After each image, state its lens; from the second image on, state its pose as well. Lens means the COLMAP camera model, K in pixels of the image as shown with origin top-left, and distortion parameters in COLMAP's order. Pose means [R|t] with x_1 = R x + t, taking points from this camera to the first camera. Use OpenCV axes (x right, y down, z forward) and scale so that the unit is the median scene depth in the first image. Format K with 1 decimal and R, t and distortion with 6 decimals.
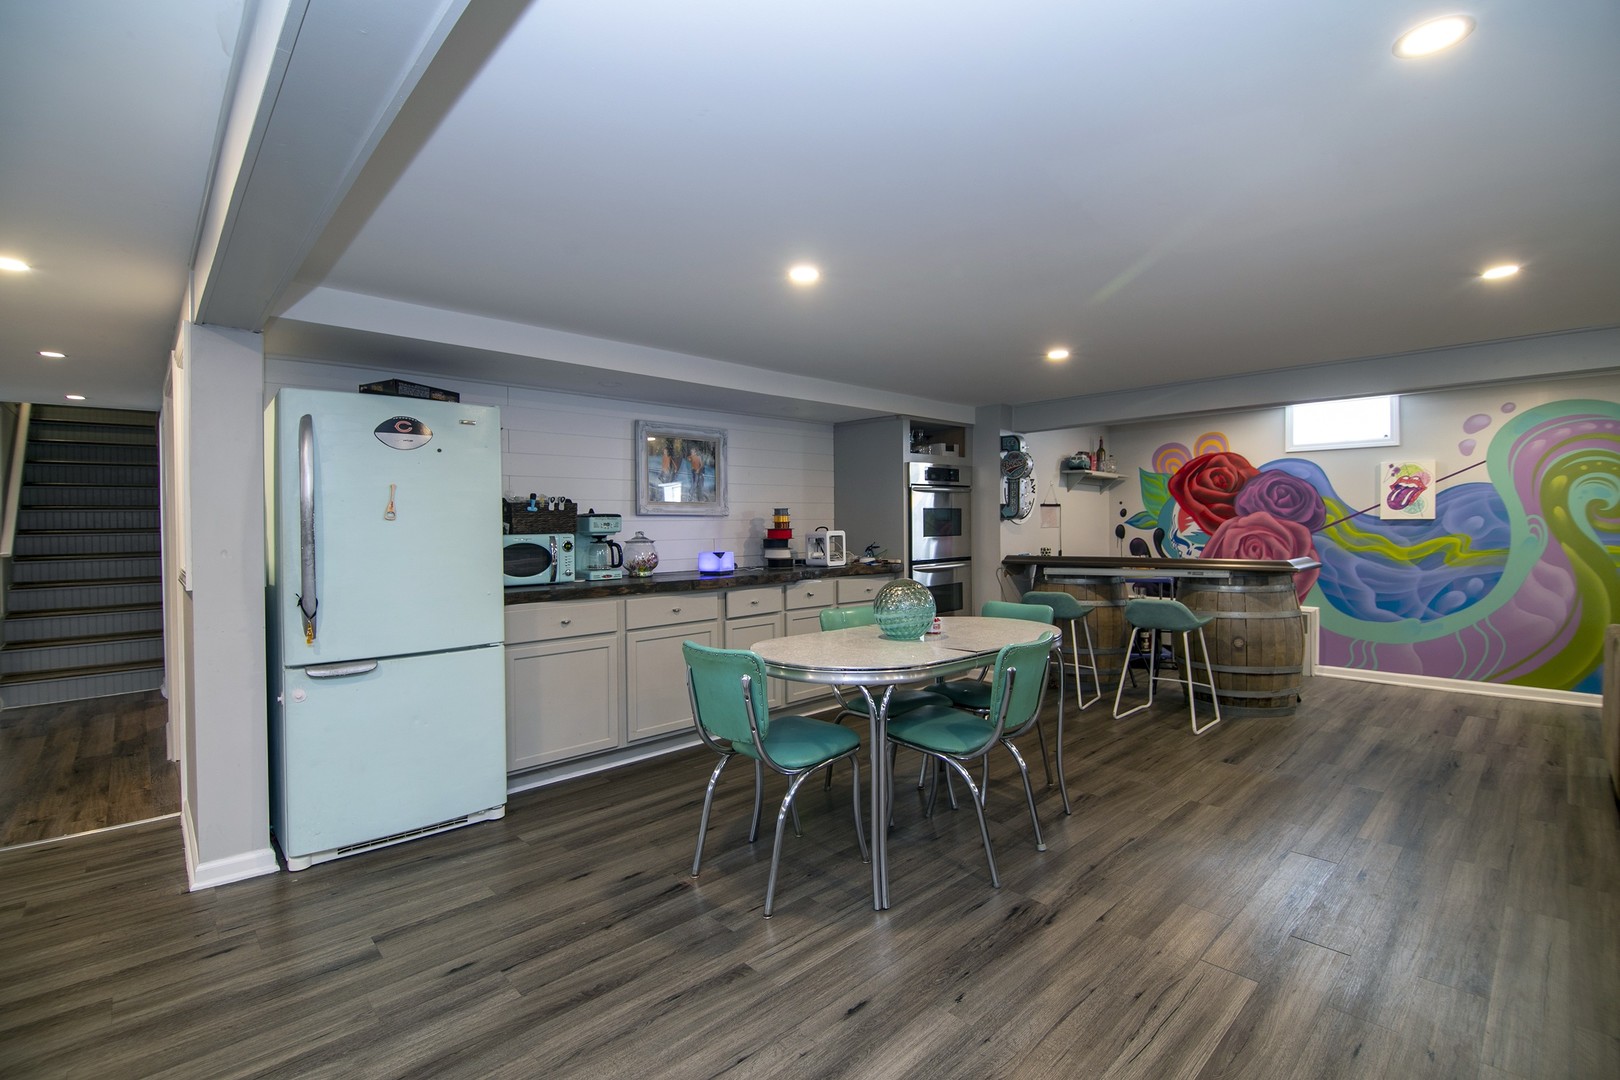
lens RADIAL K [[710.5, 0, 810.0], [0, 710.5, 540.0], [0, 0, 1]] dist [-0.015049, -0.000434]
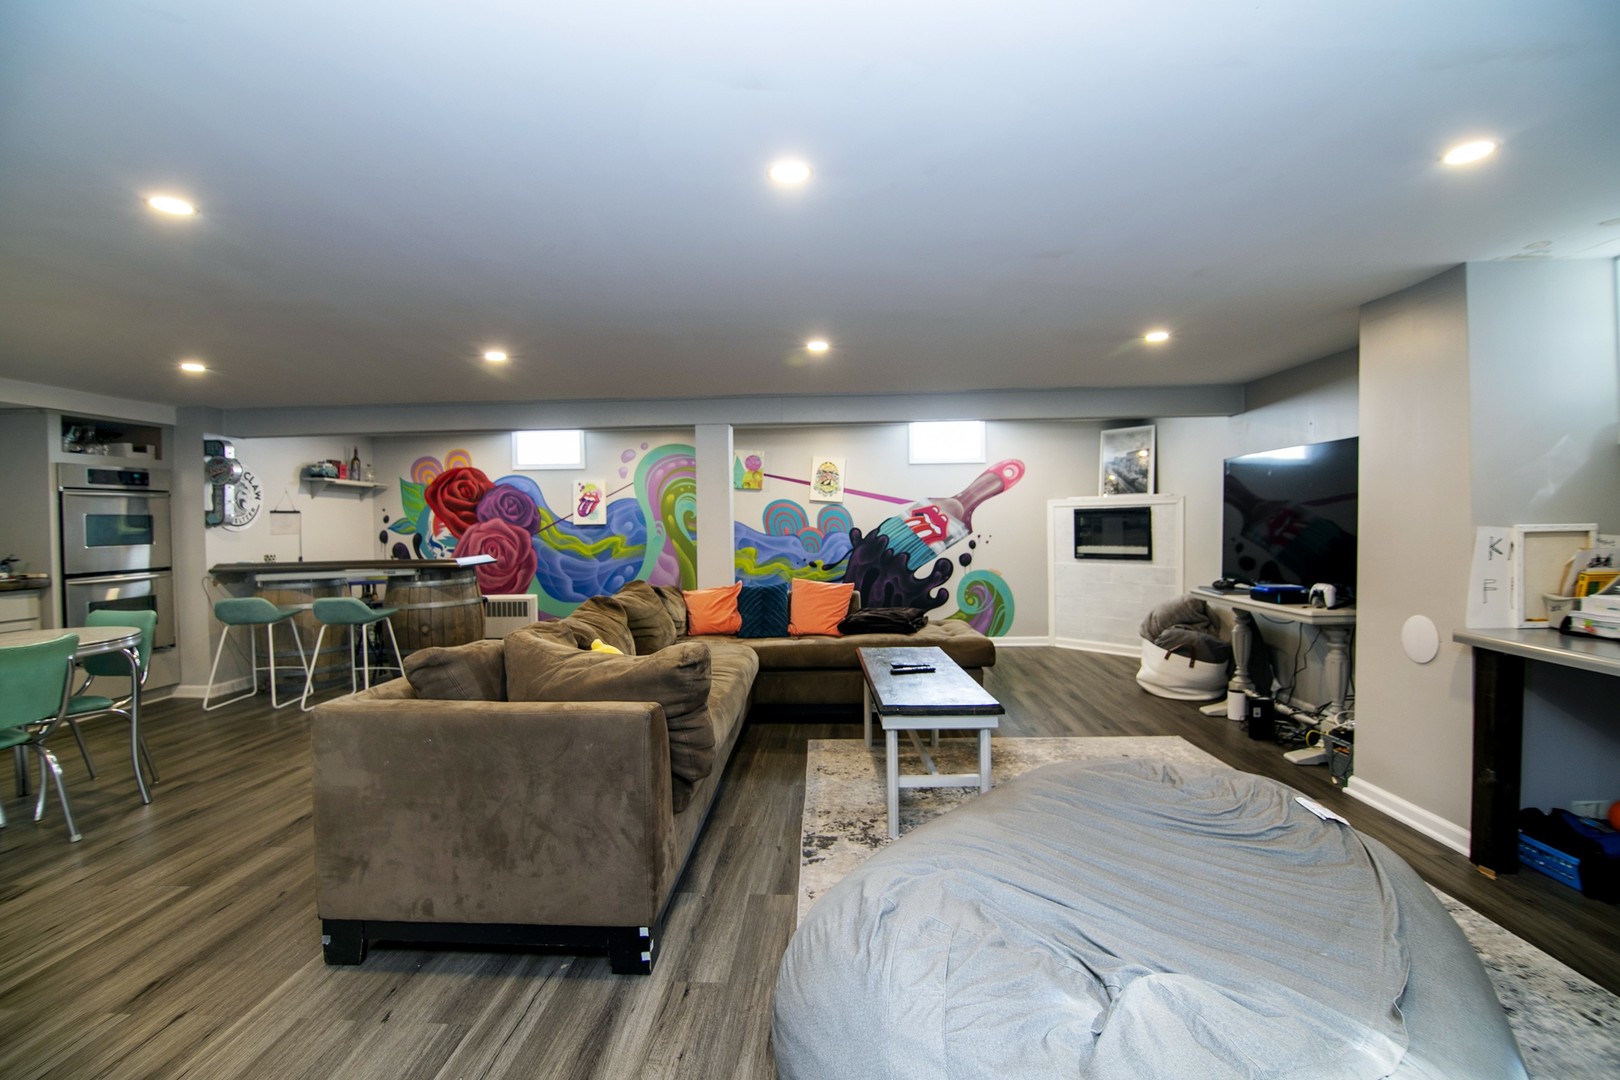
lens RADIAL K [[710.5, 0, 810.0], [0, 710.5, 540.0], [0, 0, 1]] dist [-0.015049, -0.000434]
pose [[0.726355, -0.019773, 0.687035, 0.209649], [0.024343, 0.999699, 0.003035, 0.006156], [-0.686888, 0.014520, 0.726618, -0.253080]]
